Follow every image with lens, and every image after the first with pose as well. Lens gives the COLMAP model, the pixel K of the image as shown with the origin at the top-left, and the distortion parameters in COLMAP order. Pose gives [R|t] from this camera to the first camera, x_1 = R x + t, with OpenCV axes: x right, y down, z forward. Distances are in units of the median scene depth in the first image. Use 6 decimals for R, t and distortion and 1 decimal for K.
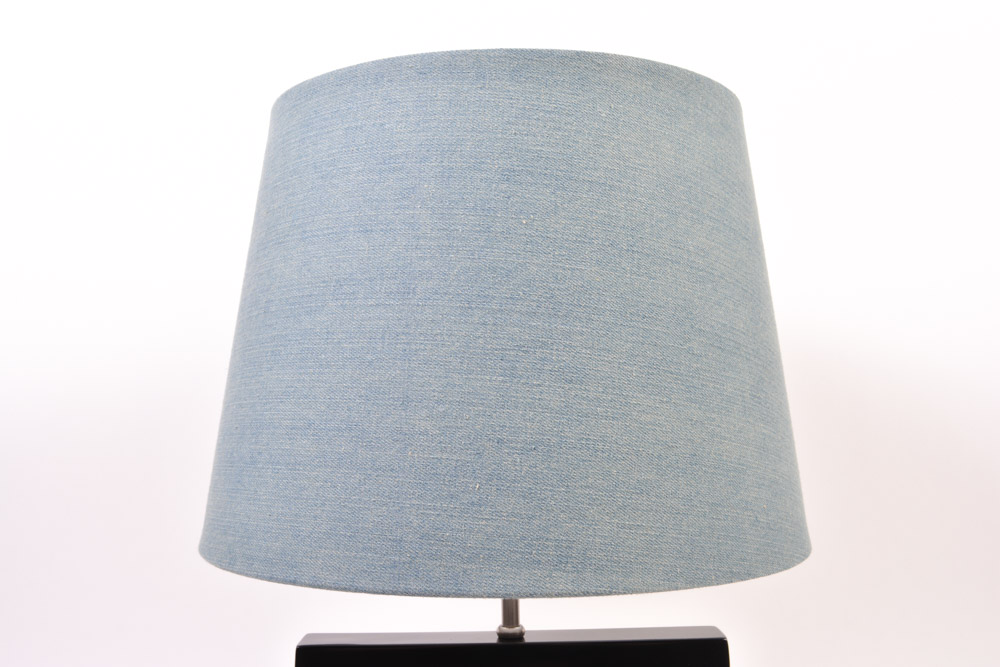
lens RADIAL K [[1138.8, 0, 496.9], [0, 1138.8, 335.1], [0, 0, 1]] dist [-0.054846, 0.000000]
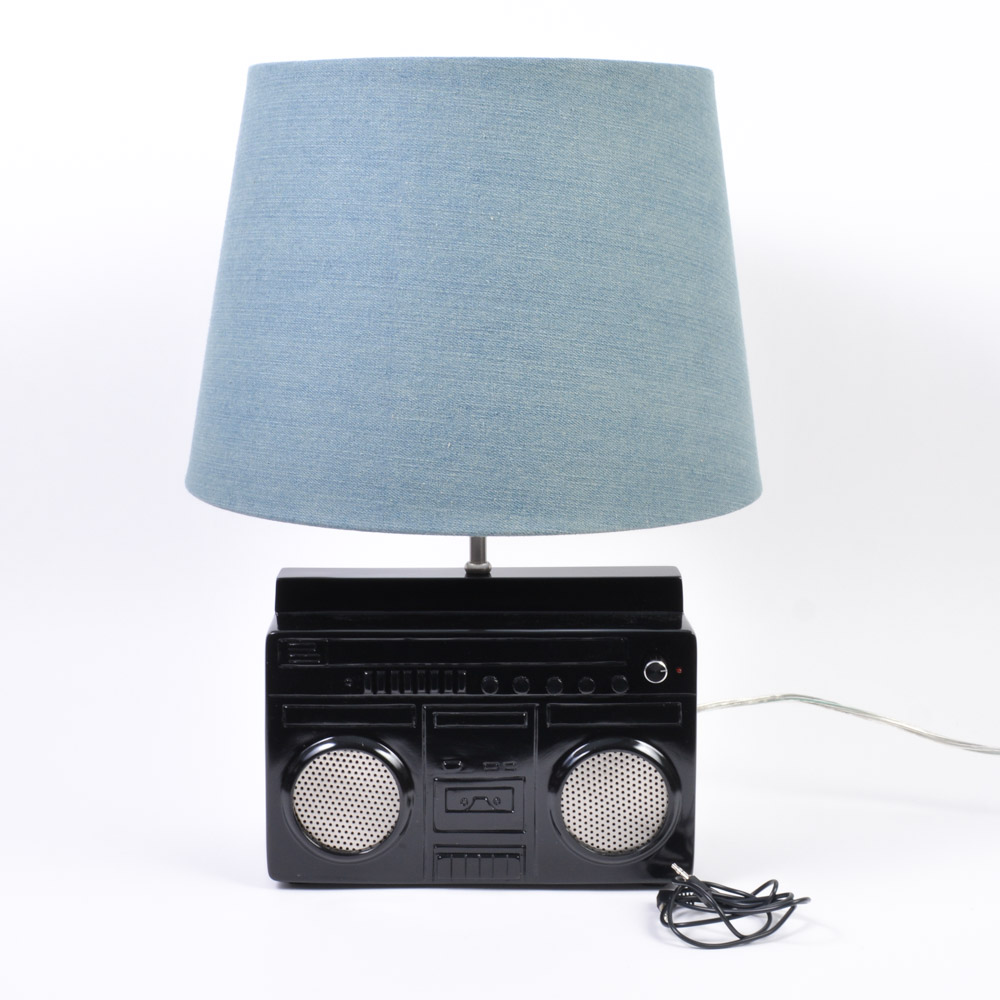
lens RADIAL K [[1257.2, 0, 496.7], [0, 1257.2, 500.6], [0, 0, 1]] dist [0.014746, 0.000000]
pose [[0.999626, 0.013936, 0.023512, 0.002598], [-0.018304, 0.980184, 0.197239, -0.066247], [-0.020297, -0.197596, 0.980073, -0.289616]]
